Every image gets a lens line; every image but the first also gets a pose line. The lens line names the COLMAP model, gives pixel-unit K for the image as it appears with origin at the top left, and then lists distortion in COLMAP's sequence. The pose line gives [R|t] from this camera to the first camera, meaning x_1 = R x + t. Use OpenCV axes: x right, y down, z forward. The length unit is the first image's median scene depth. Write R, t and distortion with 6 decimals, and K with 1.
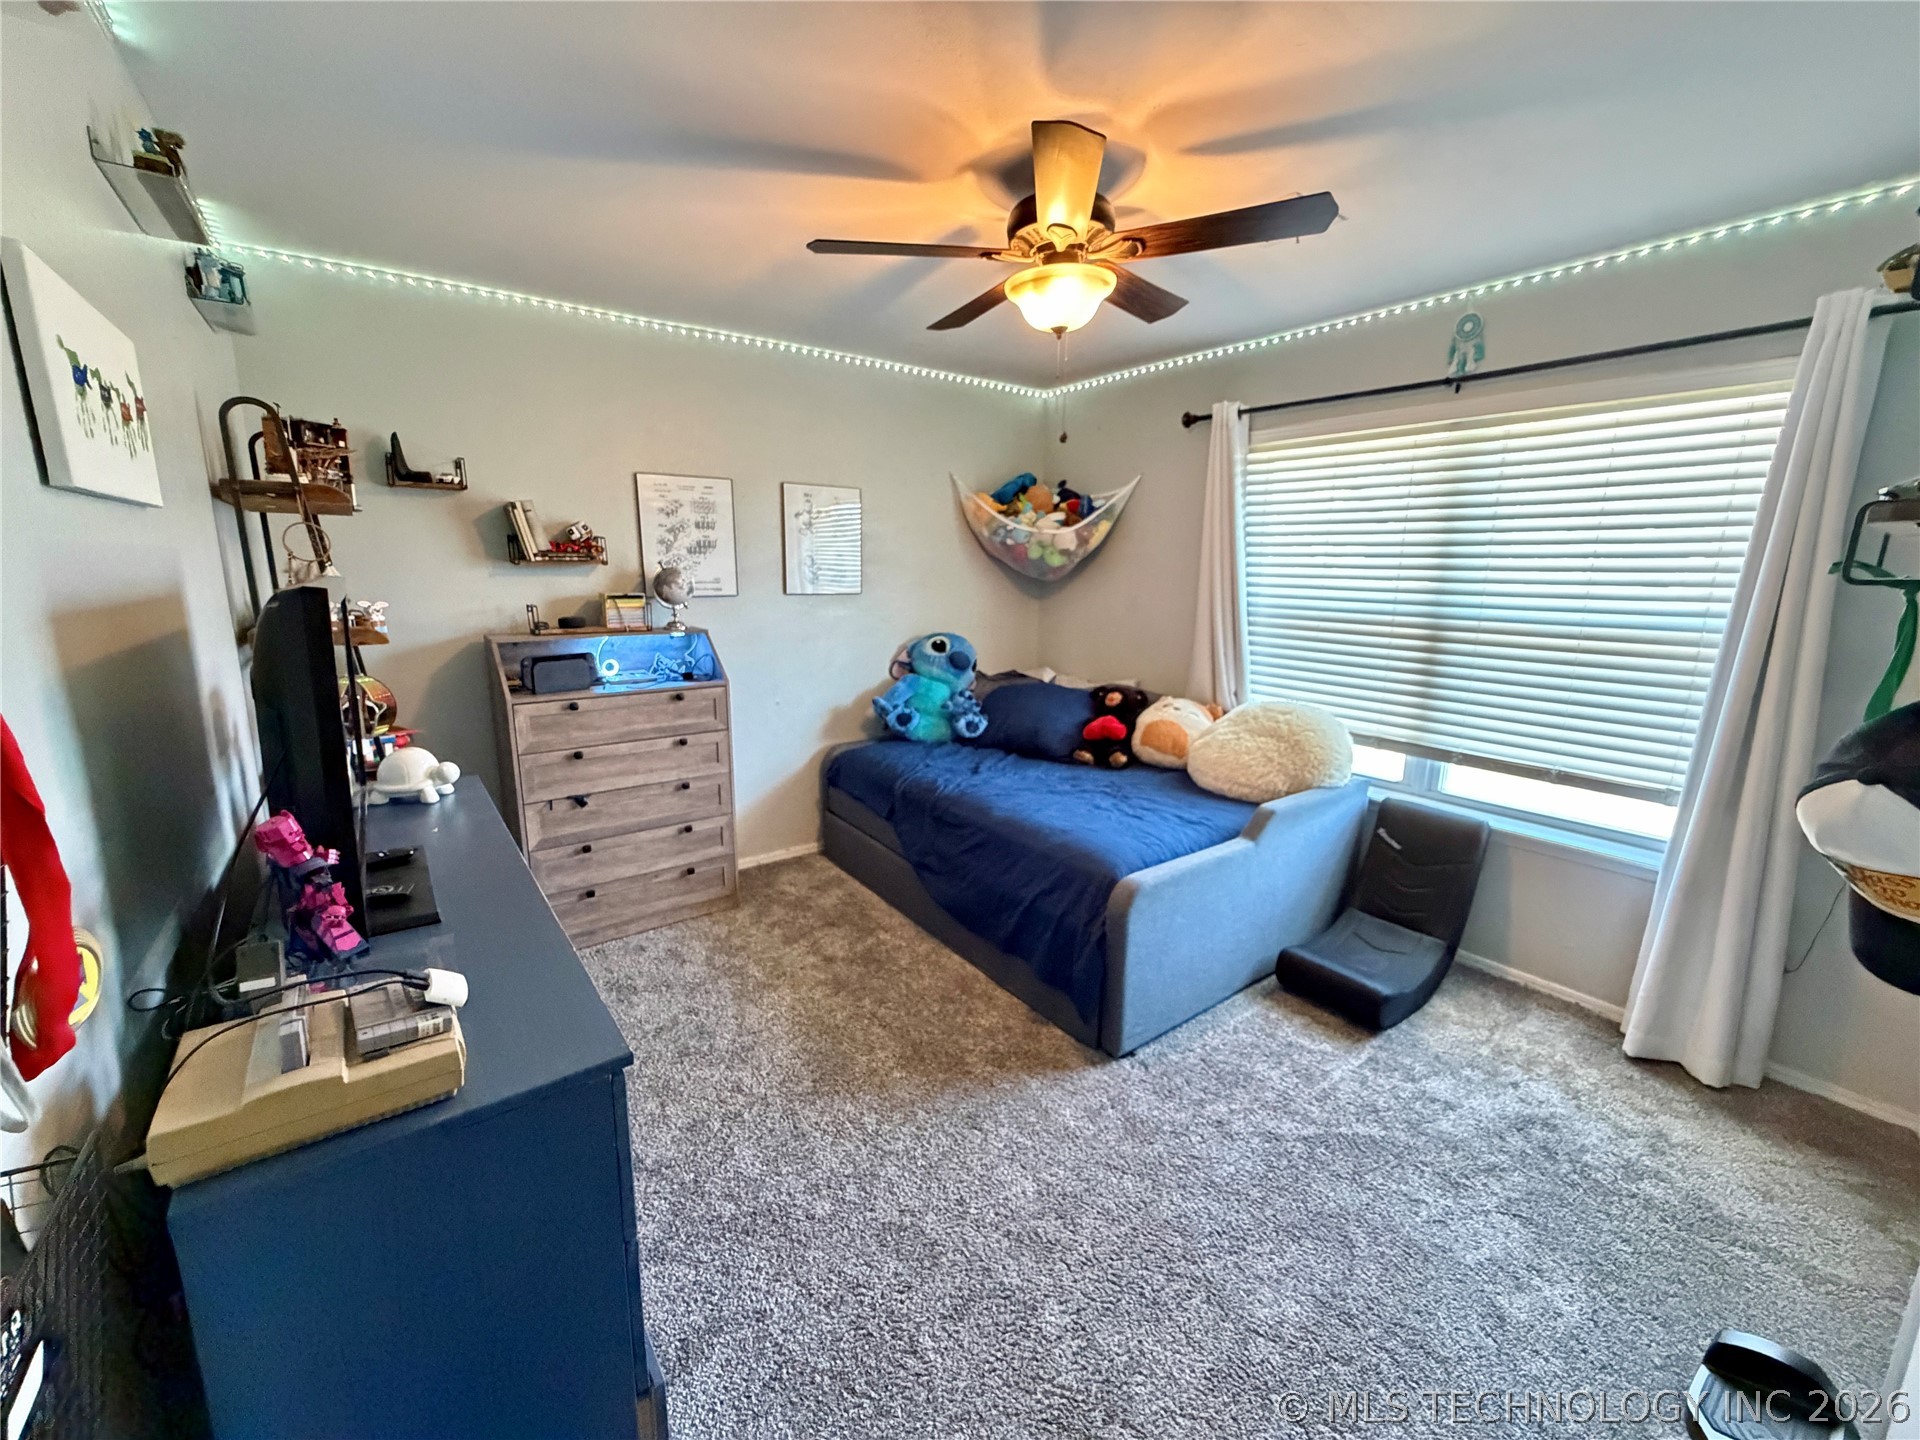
lens RADIAL K [[767.3, 0, 957.0], [0, 767.3, 721.6], [0, 0, 1]] dist [-0.001005, 0.000046]
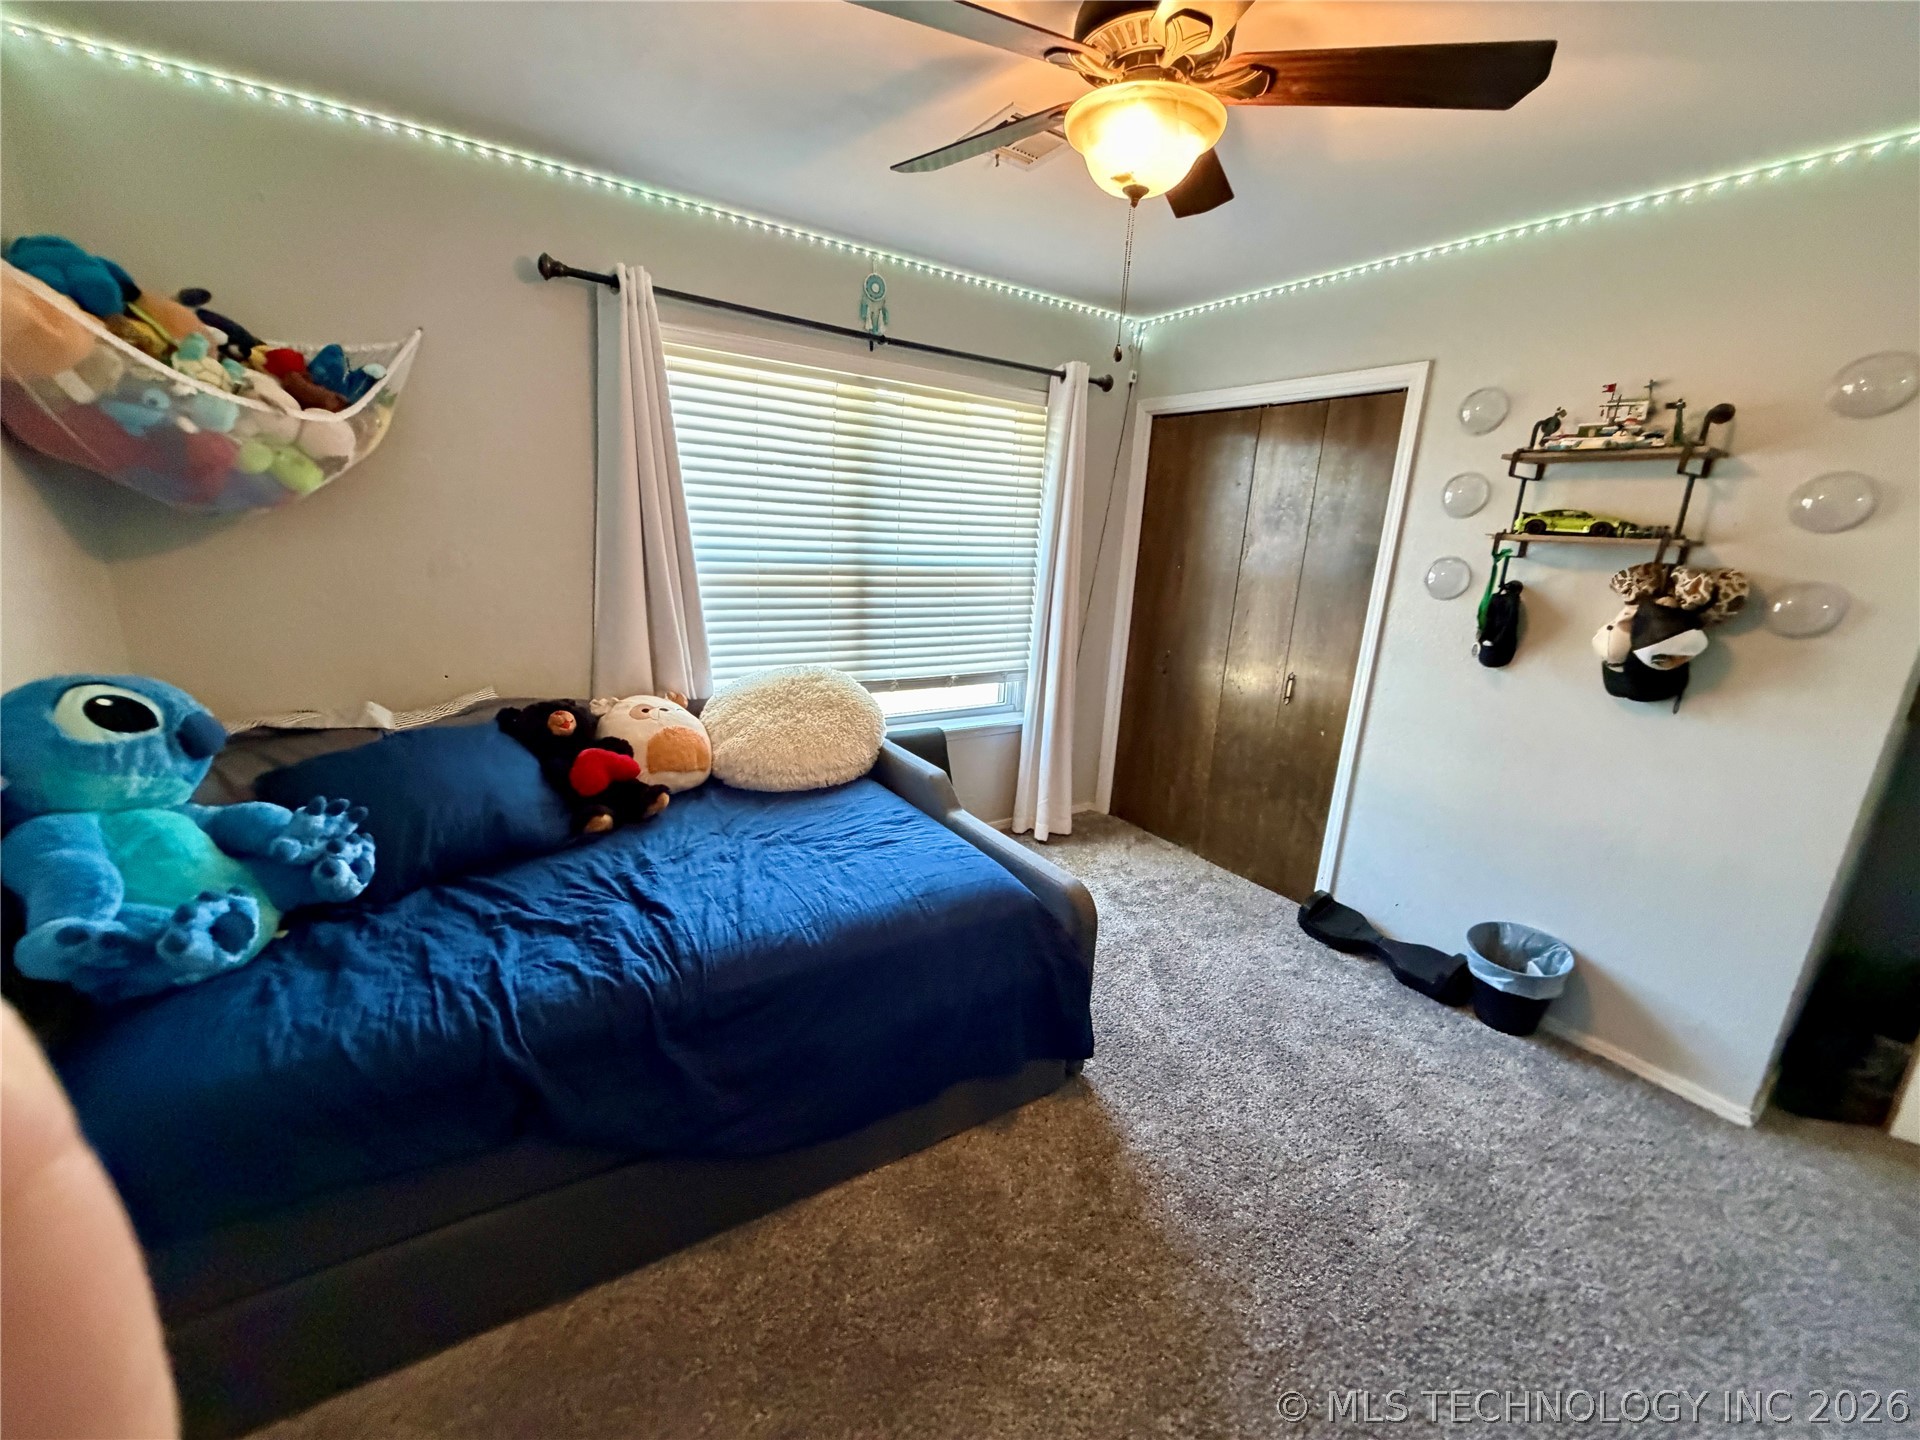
lens RADIAL K [[767.3, 0, 955.2], [0, 767.3, 719.4], [0, 0, 1]] dist [-0.001005, 0.000046]
pose [[0.060228, -0.255581, 0.964910, -0.442360], [0.148988, 0.958138, 0.244487, -0.161865], [-0.987003, 0.129035, 0.095785, 0.757219]]
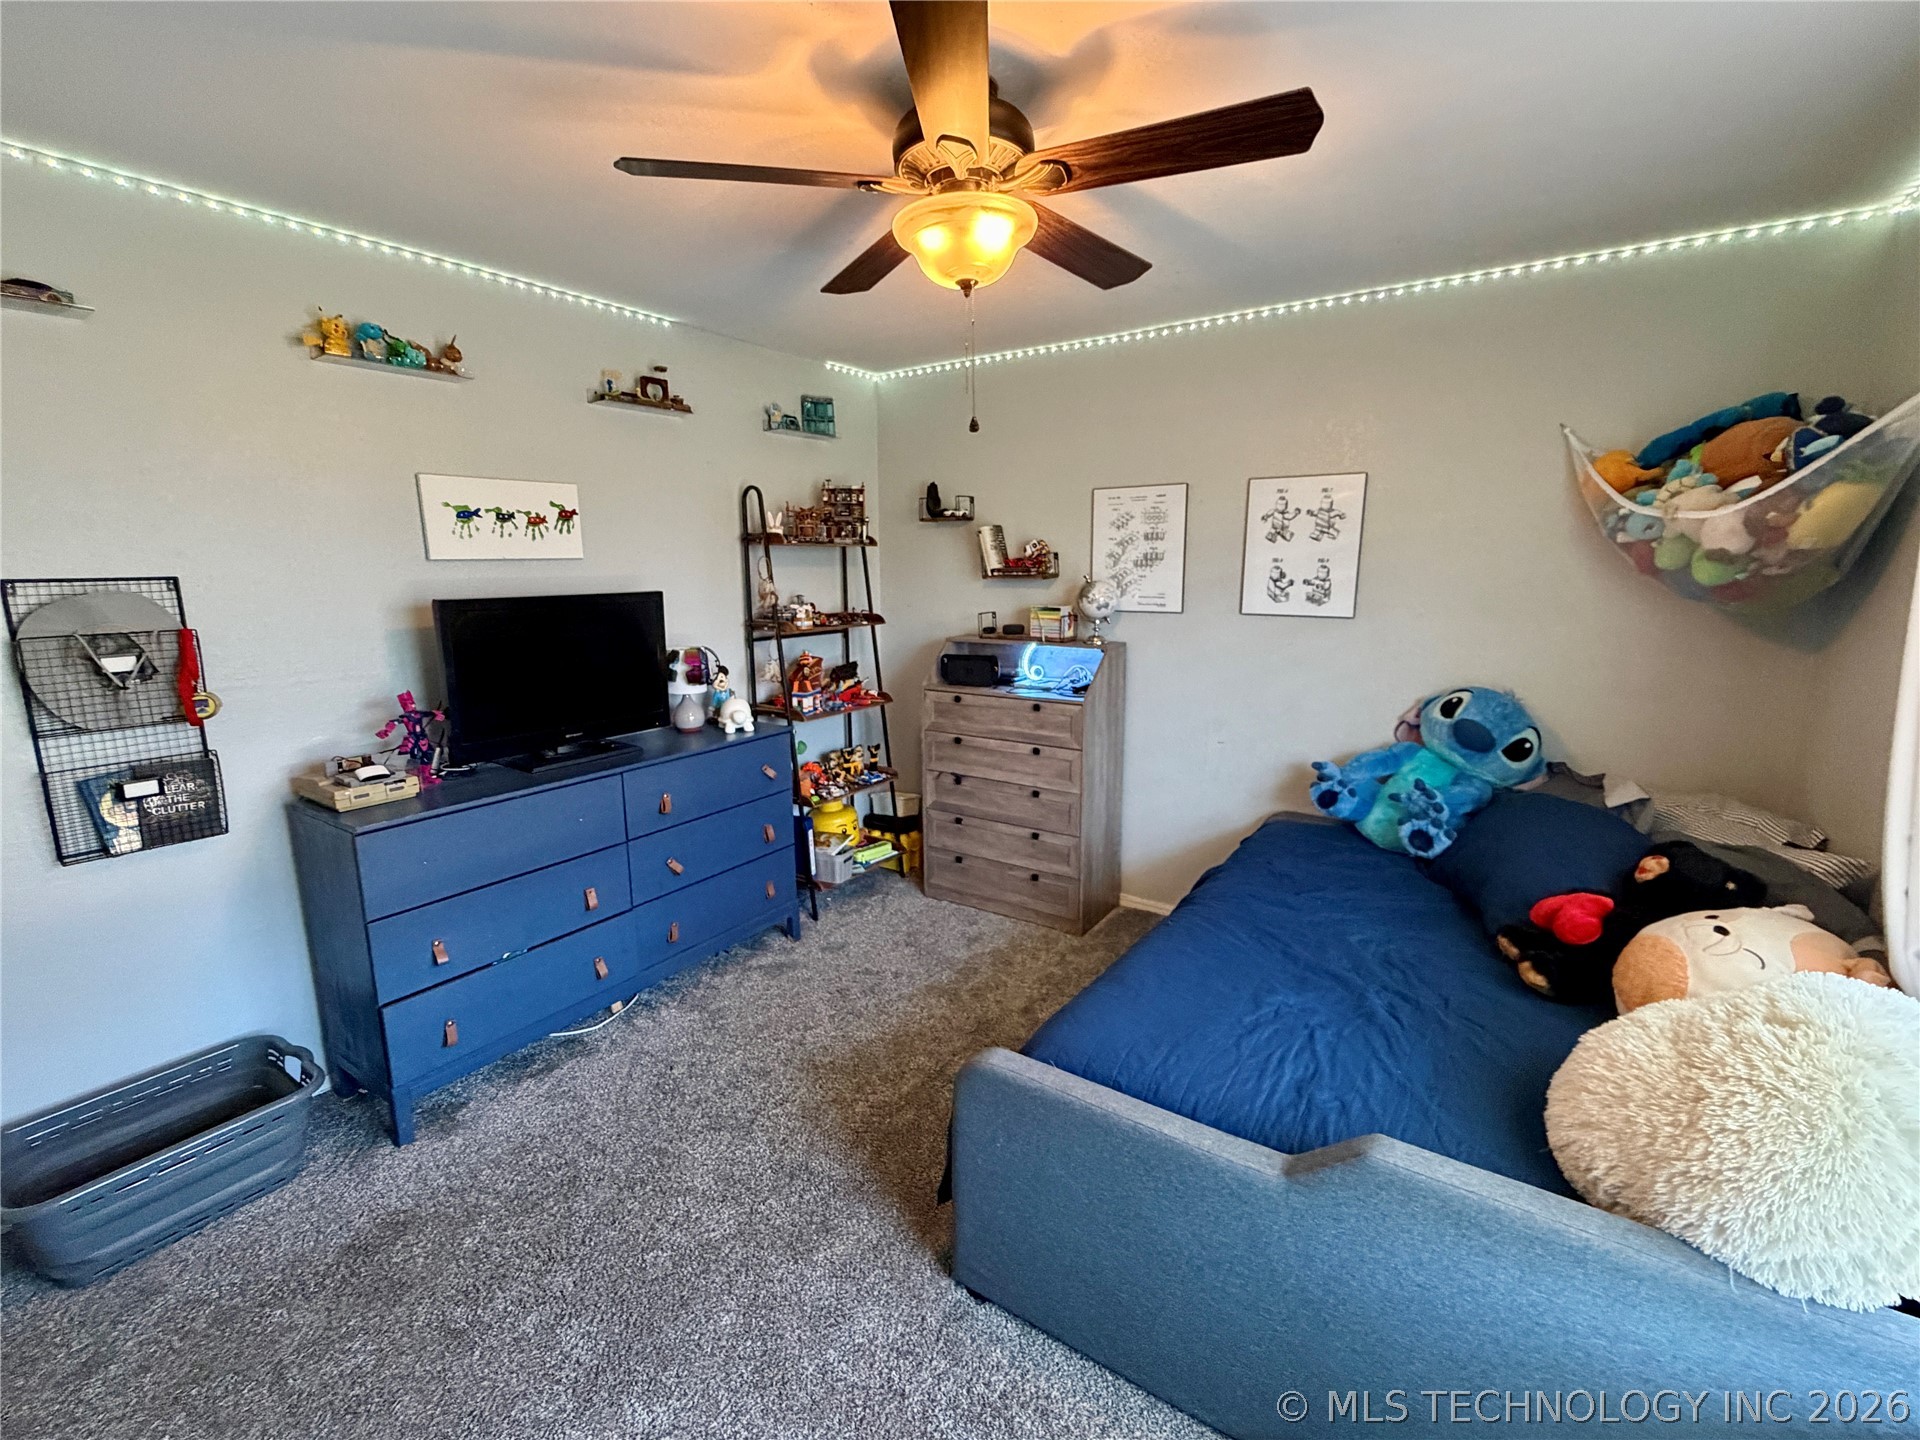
lens RADIAL K [[842.8, 0, 968.5], [0, 842.8, 722.6], [0, 0, 1]] dist [0.001093, 0.000181]
pose [[0.324356, 0.169611, -0.930605, 0.642527], [-0.181984, 0.976605, 0.114565, -0.121002], [0.928264, 0.132195, 0.347634, 0.504236]]
